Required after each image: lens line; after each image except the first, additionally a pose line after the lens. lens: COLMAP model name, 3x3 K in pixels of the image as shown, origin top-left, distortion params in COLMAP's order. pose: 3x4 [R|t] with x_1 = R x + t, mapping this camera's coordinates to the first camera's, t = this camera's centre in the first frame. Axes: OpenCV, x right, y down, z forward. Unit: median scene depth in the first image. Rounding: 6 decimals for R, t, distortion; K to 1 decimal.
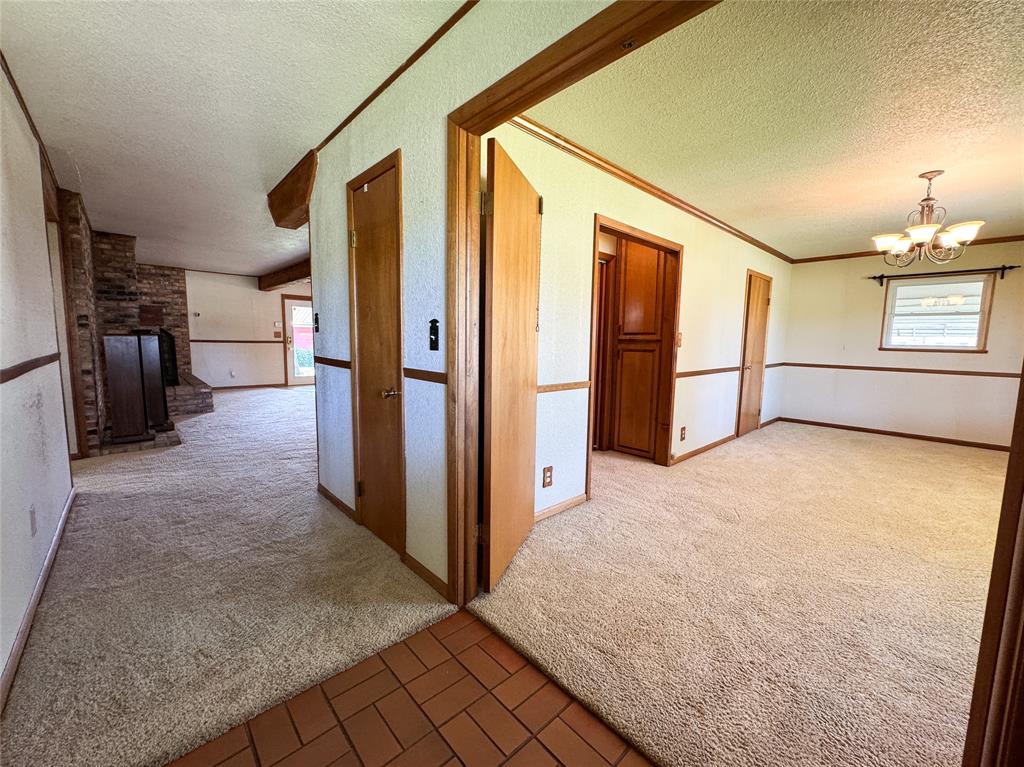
lens RADIAL K [[419.4, 0, 504.9], [0, 419.4, 384.3], [0, 0, 1]] dist [-0.000168, 0.000048]
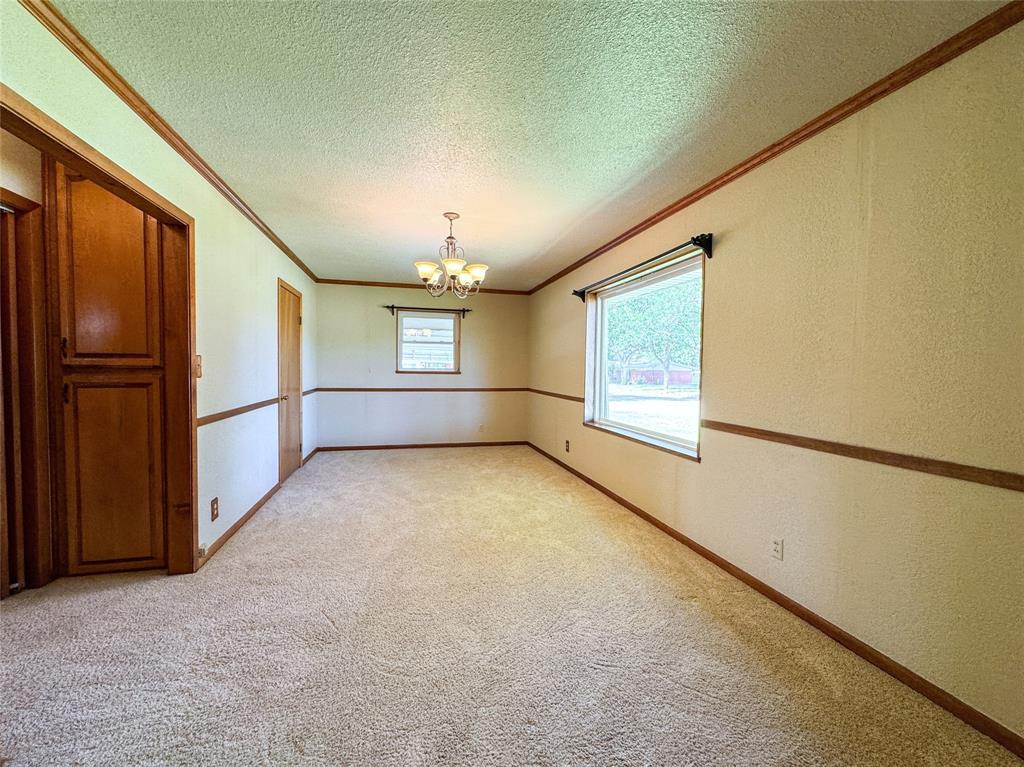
lens RADIAL K [[422.5, 0, 517.0], [0, 422.5, 382.9], [0, 0, 1]] dist [-0.006360, 0.000465]
pose [[0.464362, -0.042993, 0.884601, 0.071688], [0.089031, 0.996027, 0.001673, -0.036750], [-0.881159, 0.077981, 0.466345, 0.264357]]
